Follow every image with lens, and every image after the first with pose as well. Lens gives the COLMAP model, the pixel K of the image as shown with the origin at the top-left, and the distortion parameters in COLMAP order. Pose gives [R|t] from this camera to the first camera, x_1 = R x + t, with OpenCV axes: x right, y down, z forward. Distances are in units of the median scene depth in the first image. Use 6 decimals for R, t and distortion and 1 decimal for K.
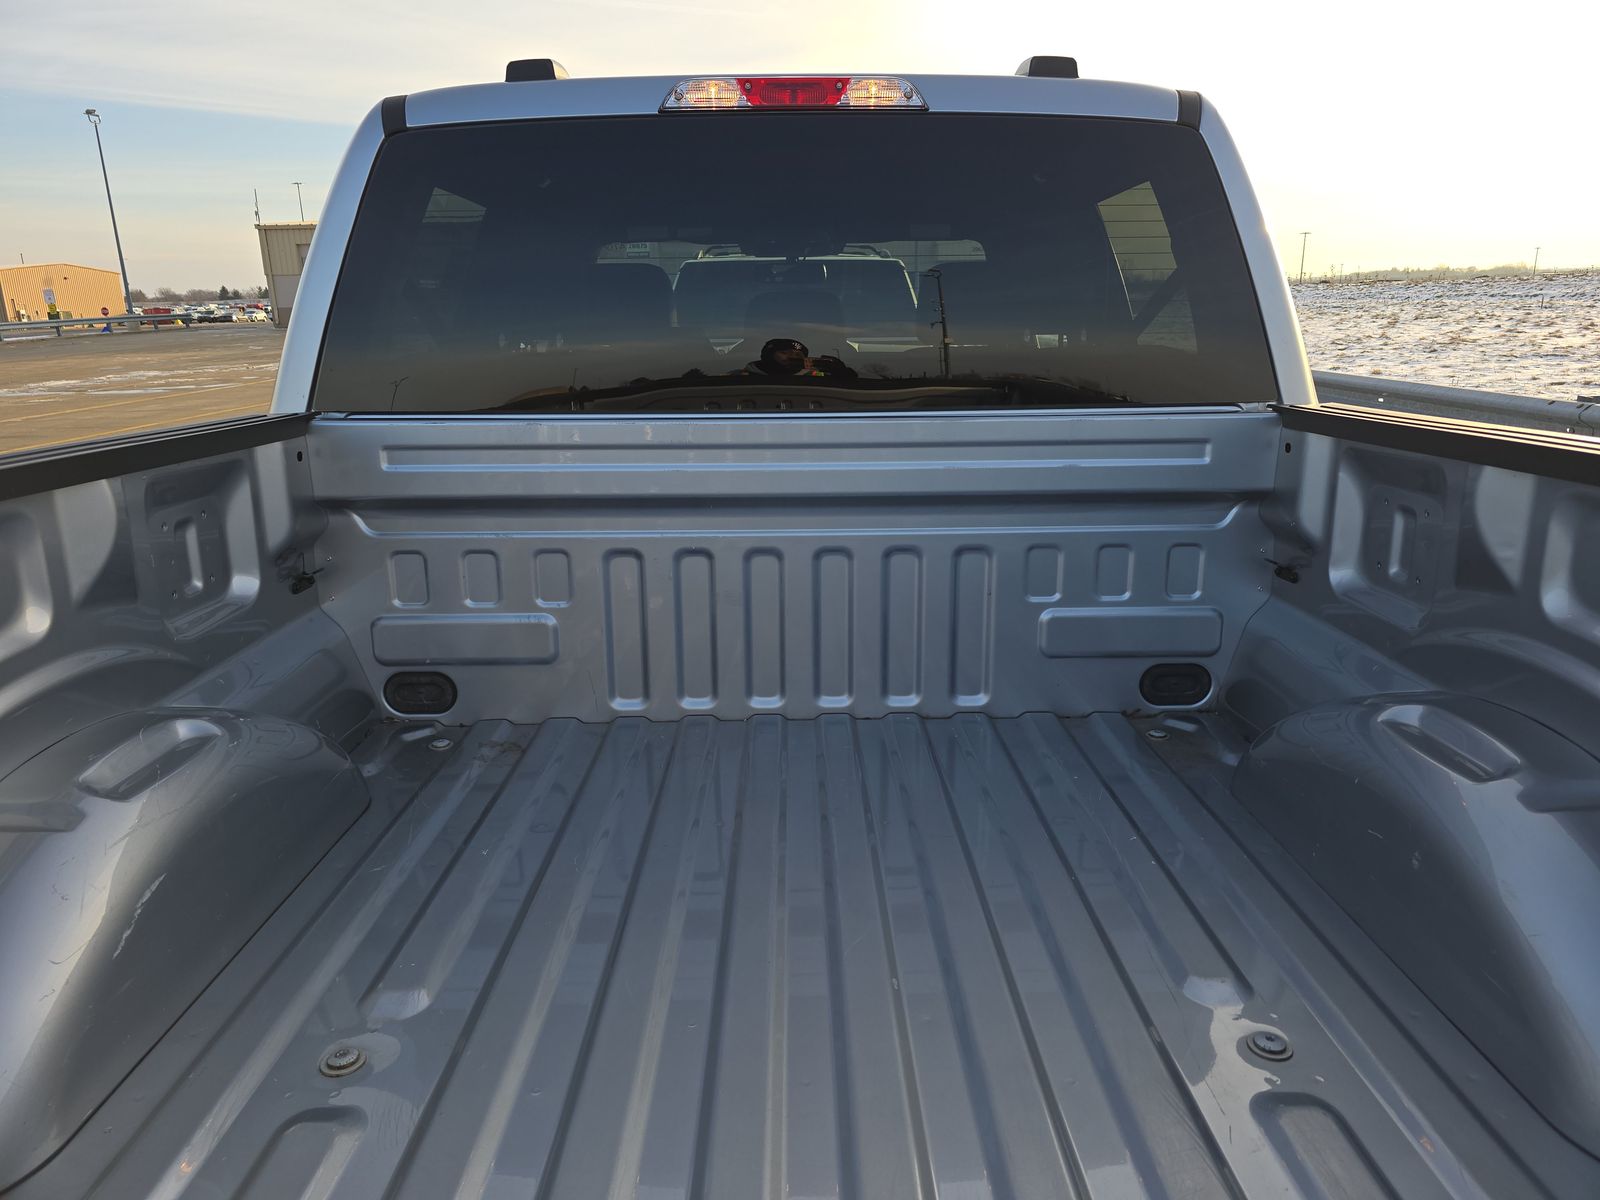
lens RADIAL K [[1092.1, 0, 809.3], [0, 1092.1, 609.0], [0, 0, 1]] dist [0.054410, -0.046833]
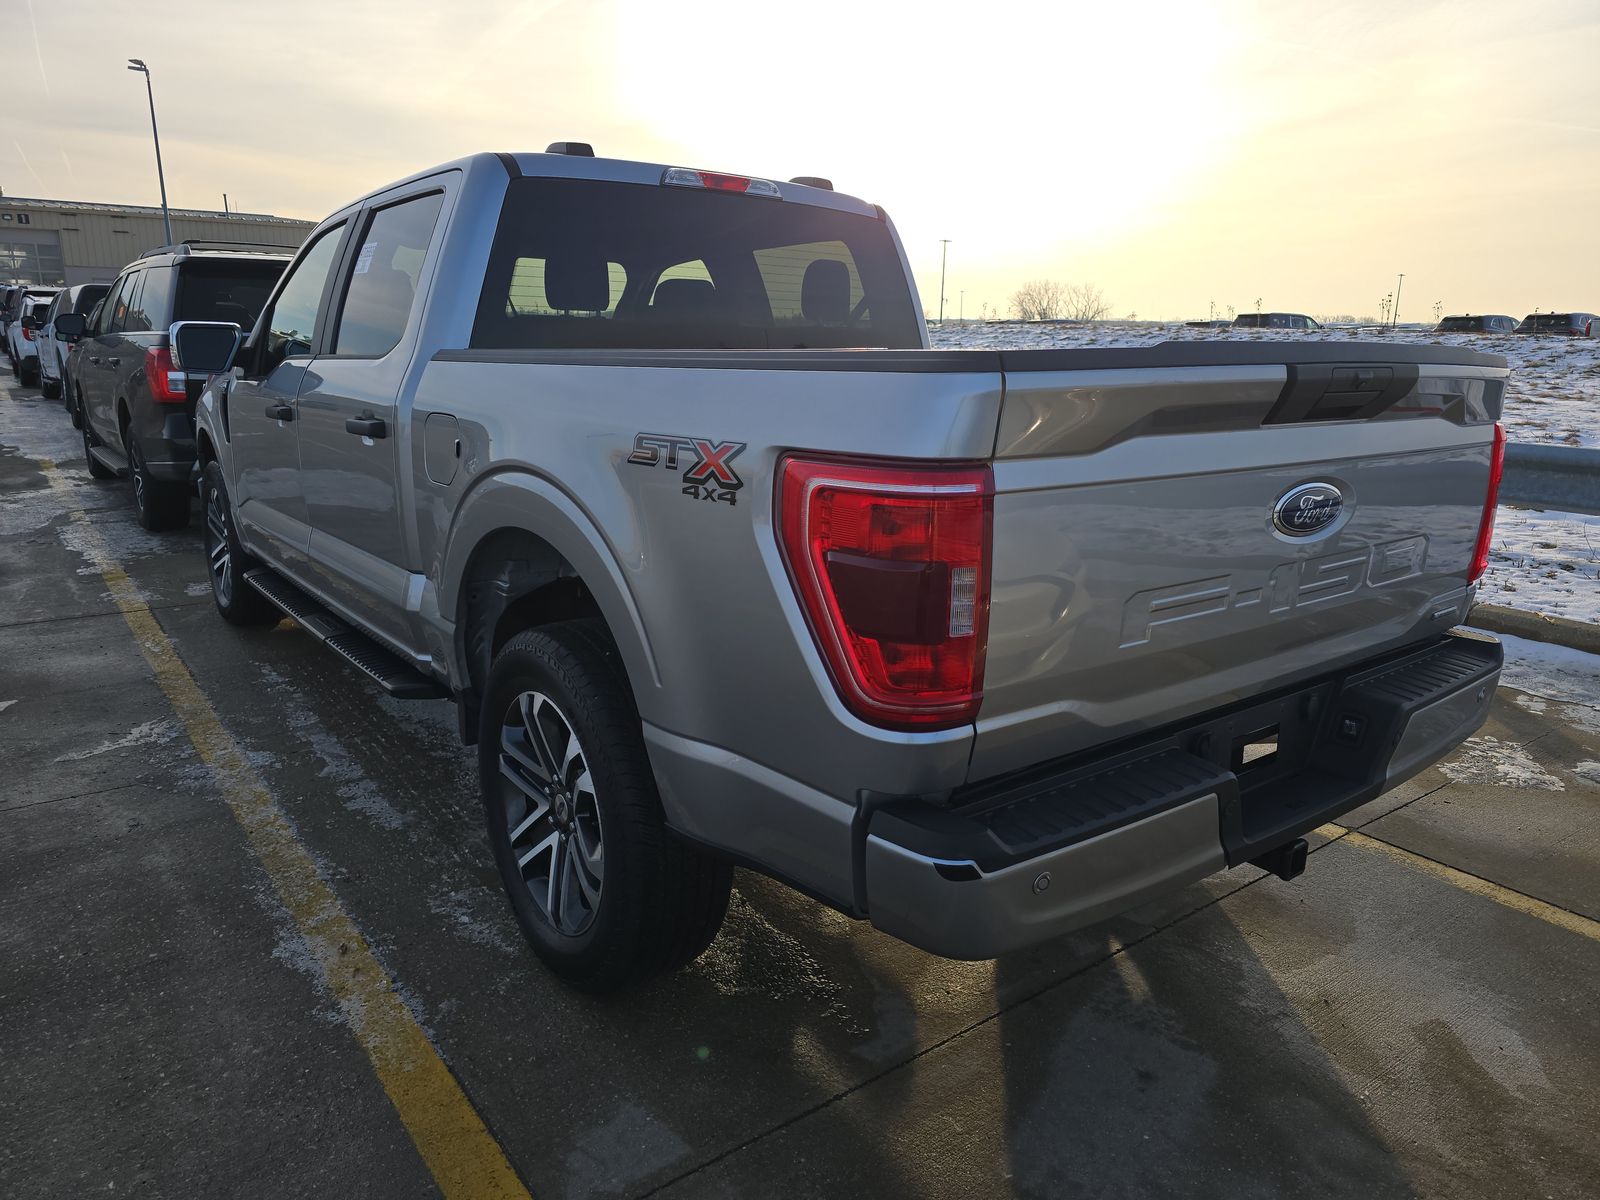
lens RADIAL K [[1092.1, 0, 813.1], [0, 1092.1, 602.4], [0, 0, 1]] dist [0.054410, -0.046833]
pose [[0.800314, -0.109582, 0.589482, -1.037314], [0.127013, 0.991829, 0.011938, 0.227237], [-0.585974, 0.065318, 0.807693, -0.533203]]
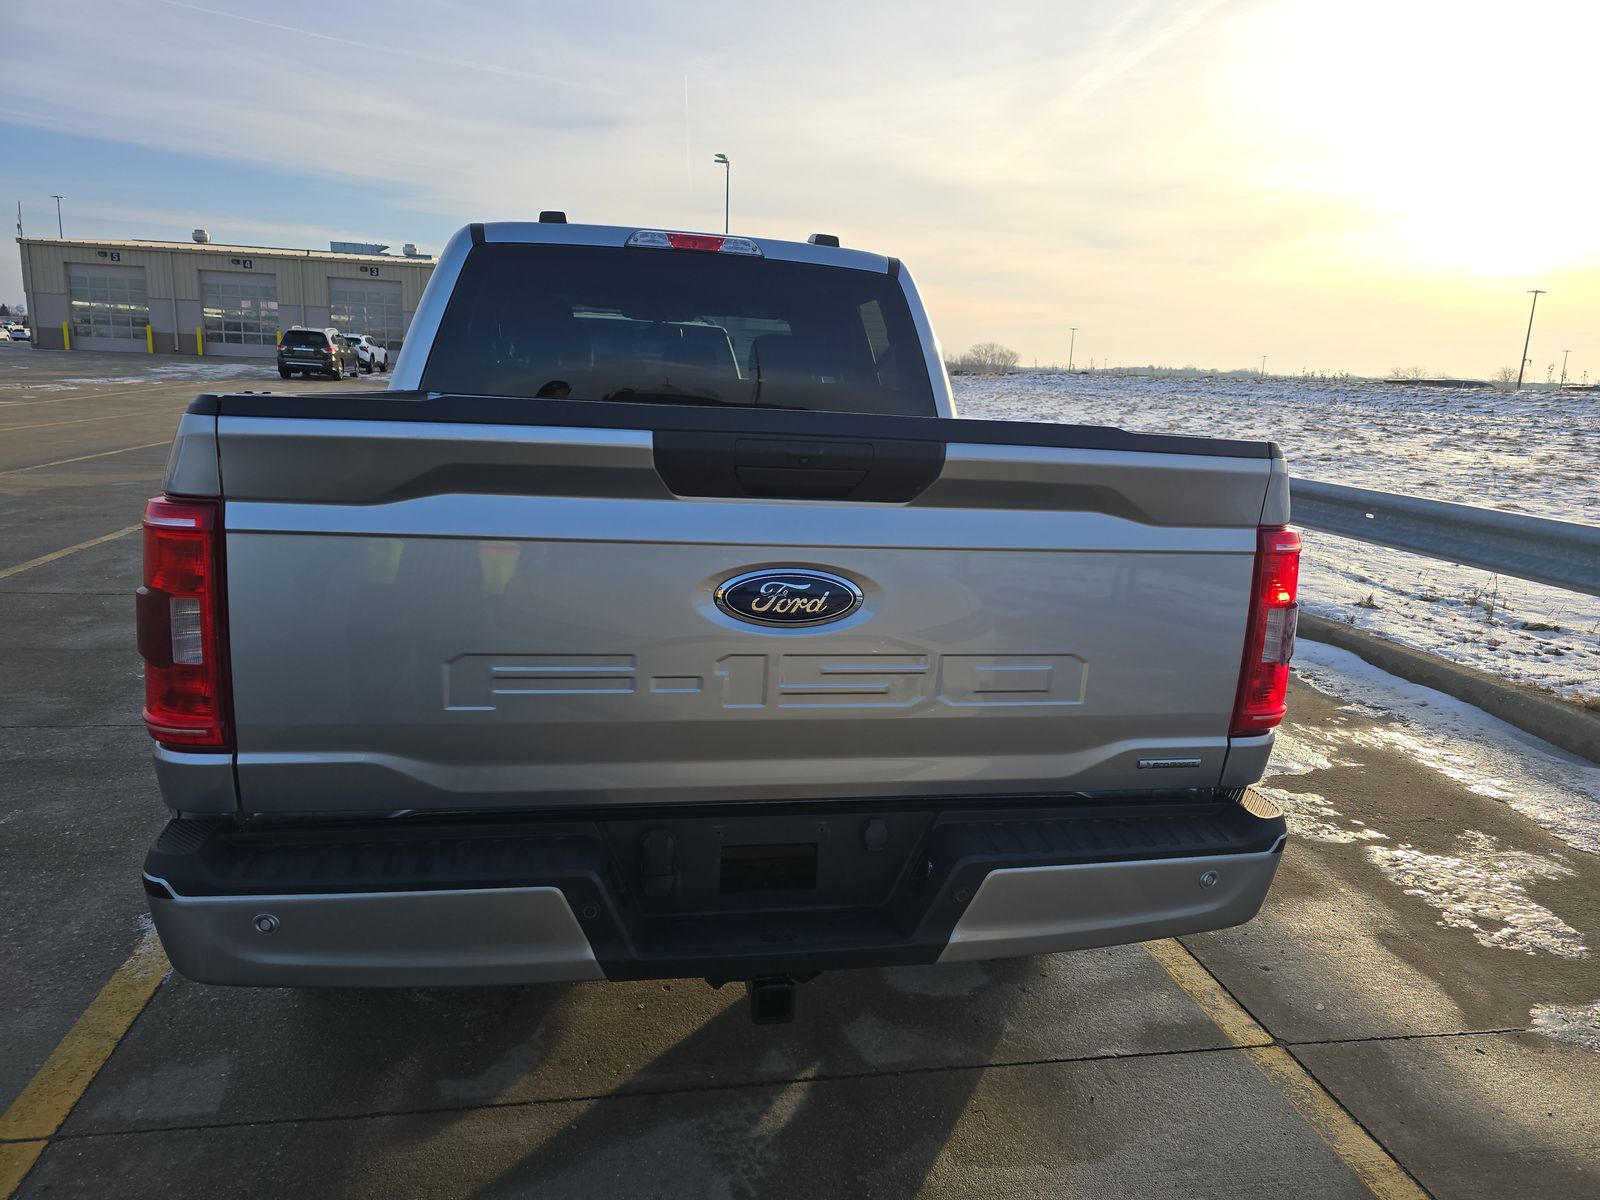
lens RADIAL K [[1092.1, 0, 800.5], [0, 1092.1, 605.0], [0, 0, 1]] dist [0.054410, -0.046833]
pose [[0.984861, 0.028179, 0.171039, -0.140479], [-0.018181, 0.998048, -0.059743, 0.273292], [-0.172389, 0.055729, 0.983451, -0.873805]]
